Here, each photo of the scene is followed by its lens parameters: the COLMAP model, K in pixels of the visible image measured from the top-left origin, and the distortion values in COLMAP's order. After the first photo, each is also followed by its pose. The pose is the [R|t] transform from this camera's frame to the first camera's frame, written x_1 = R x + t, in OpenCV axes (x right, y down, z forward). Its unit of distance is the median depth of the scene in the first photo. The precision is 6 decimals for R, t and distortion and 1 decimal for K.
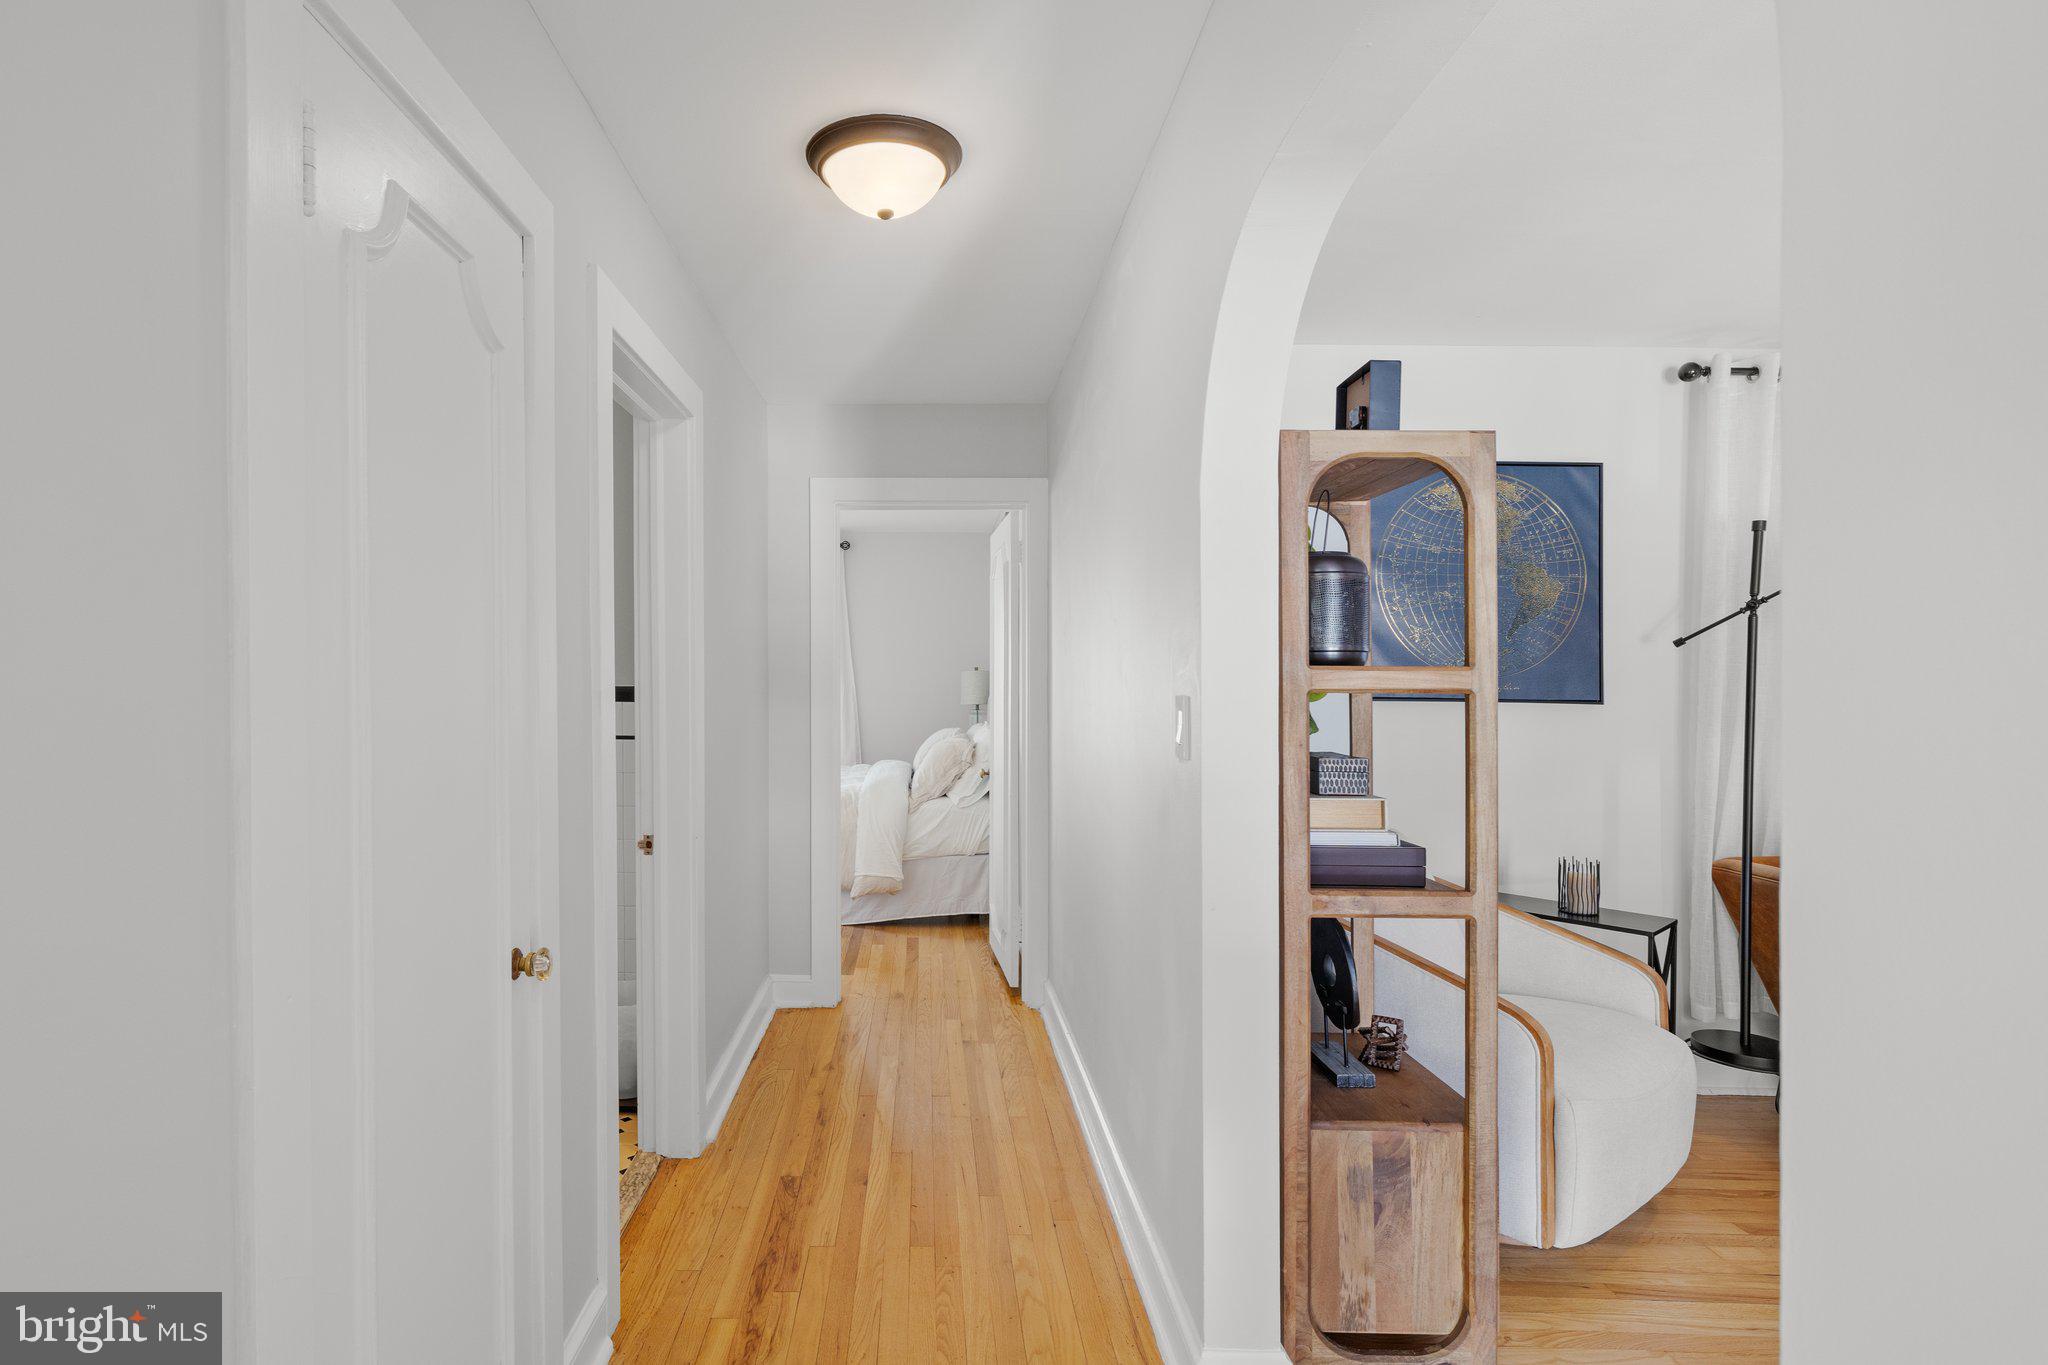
lens RADIAL K [[1091.5, 0, 1020.4], [0, 1091.5, 705.1], [0, 0, 1]] dist [0.003209, 0.000544]
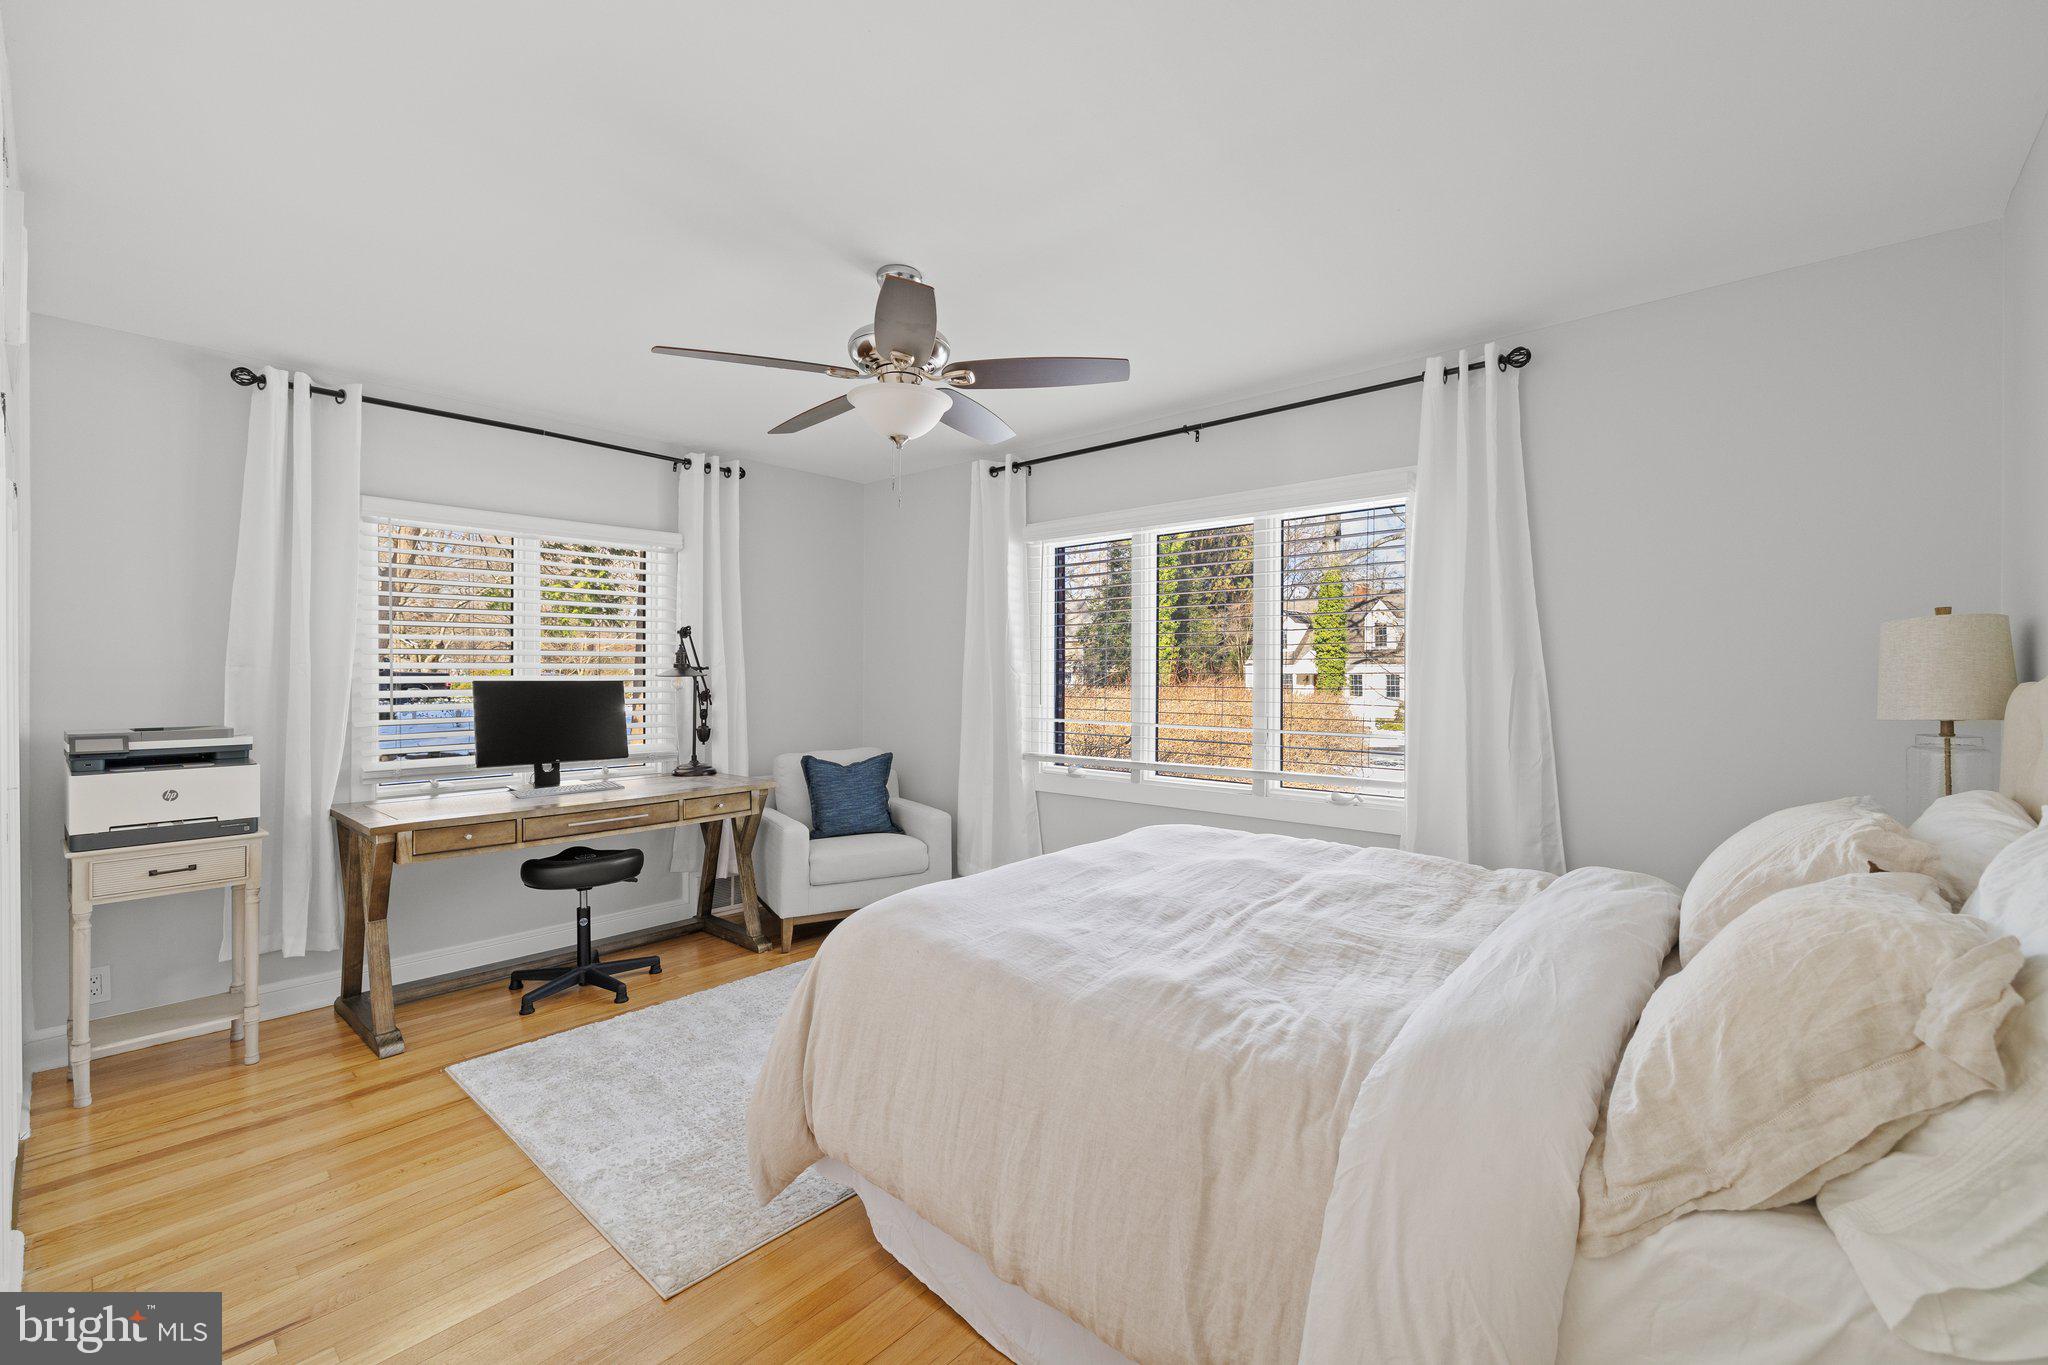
lens RADIAL K [[870.2, 0, 1023.8], [0, 870.2, 660.4], [0, 0, 1]] dist [0.002072, 0.000282]
pose [[0.684865, -0.011196, -0.728584, -0.049479], [-0.009594, 0.999657, -0.024380, -0.012219], [0.728607, 0.023687, 0.684523, 0.783365]]
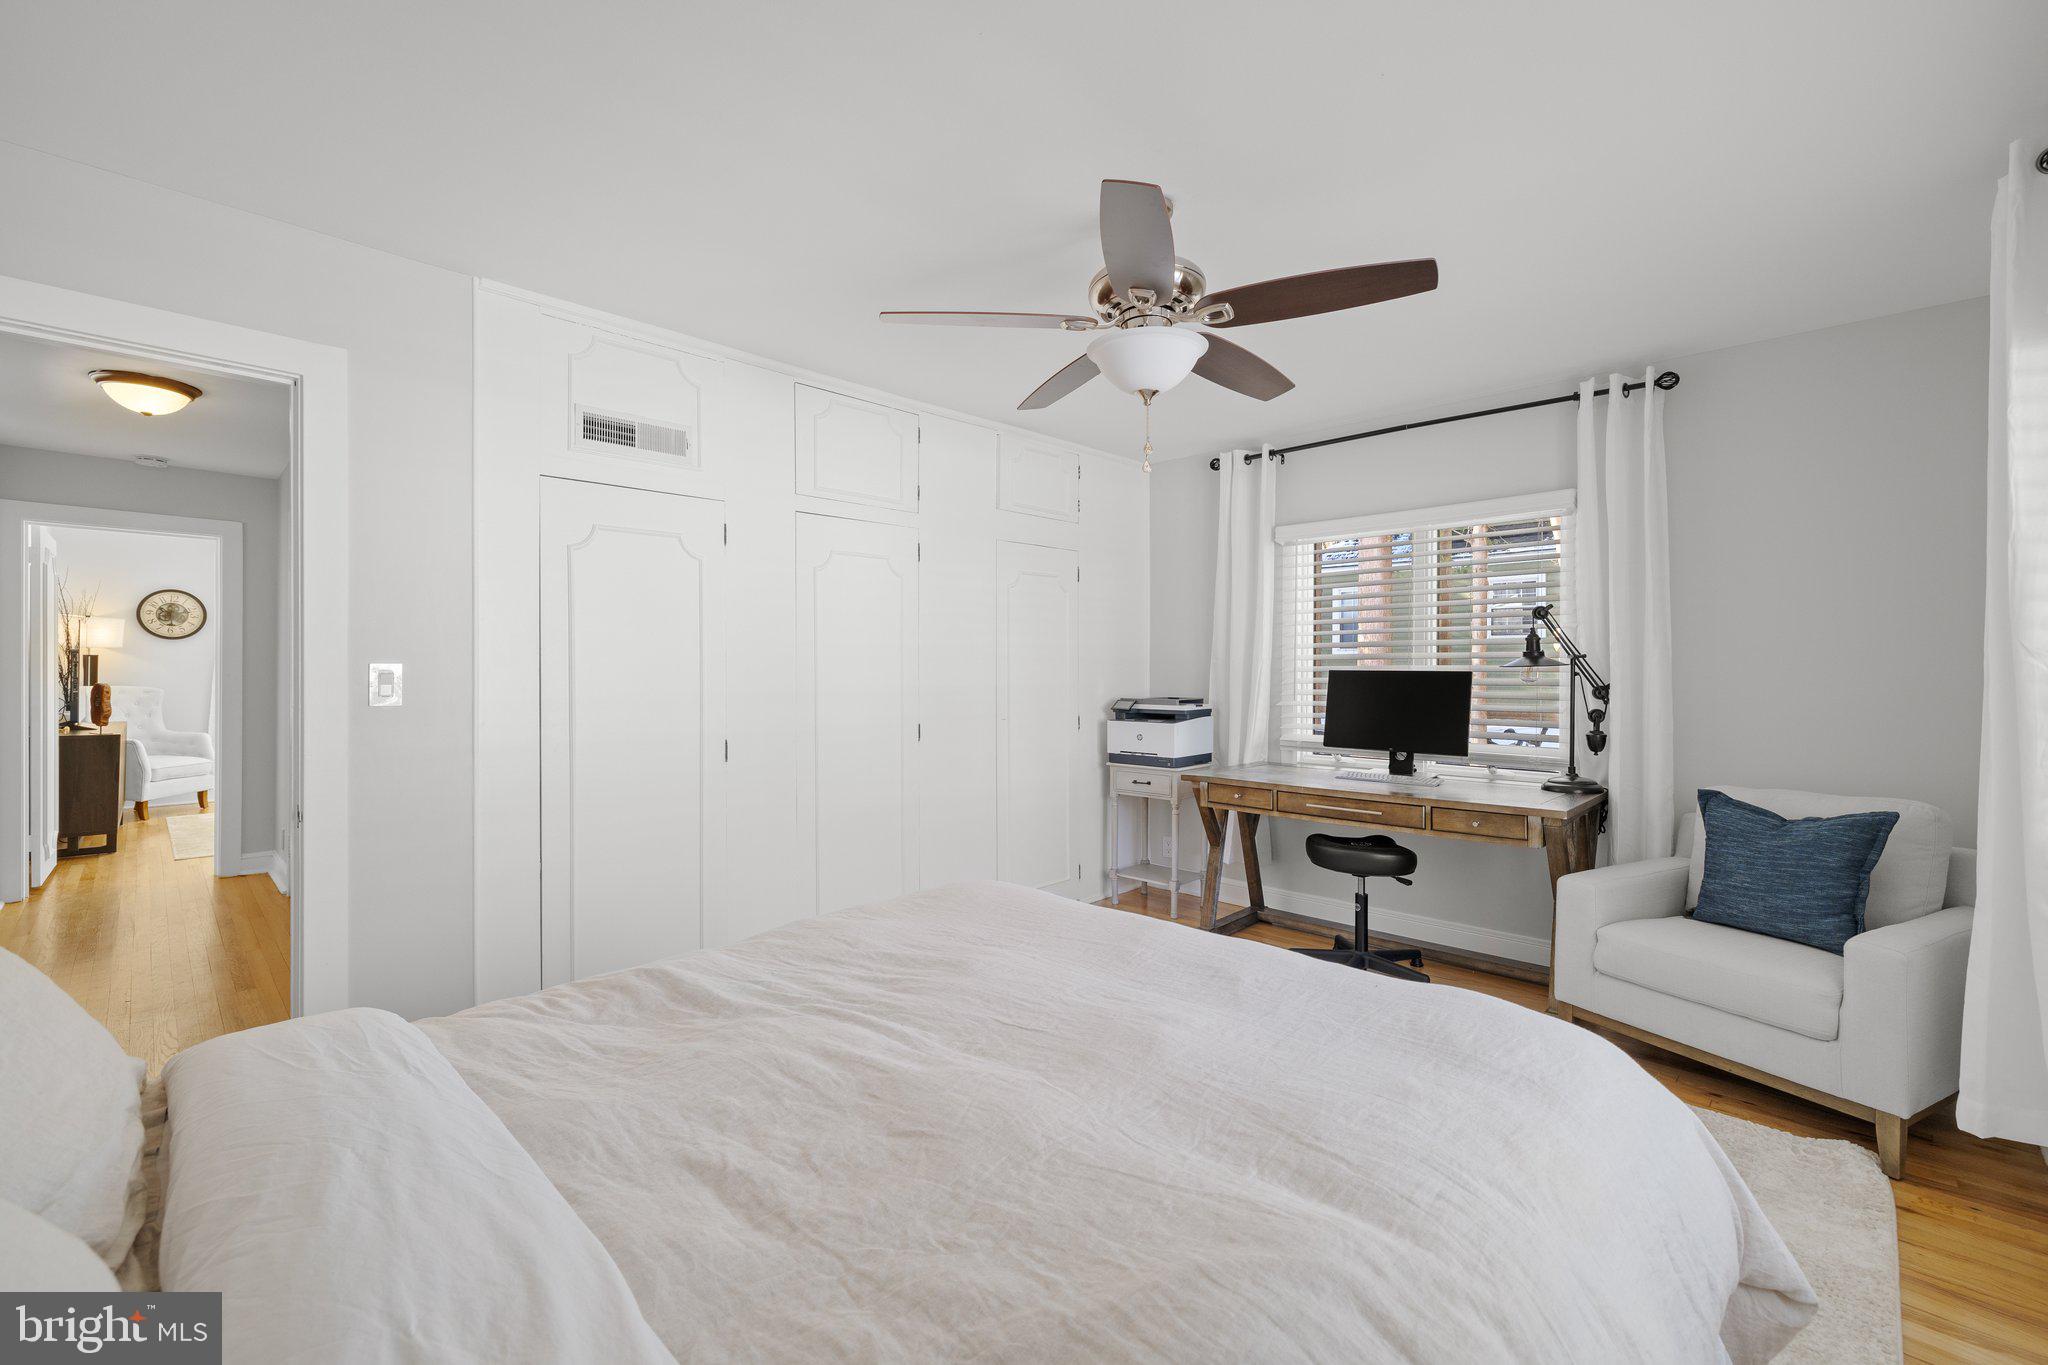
lens RADIAL K [[870.2, 0, 1023.8], [0, 870.2, 660.4], [0, 0, 1]] dist [0.002072, 0.000282]
pose [[-0.754962, -0.002946, -0.655762, -0.101154], [-0.007881, 0.999958, 0.004581, -0.016952], [0.655722, 0.008626, -0.754953, 1.174716]]
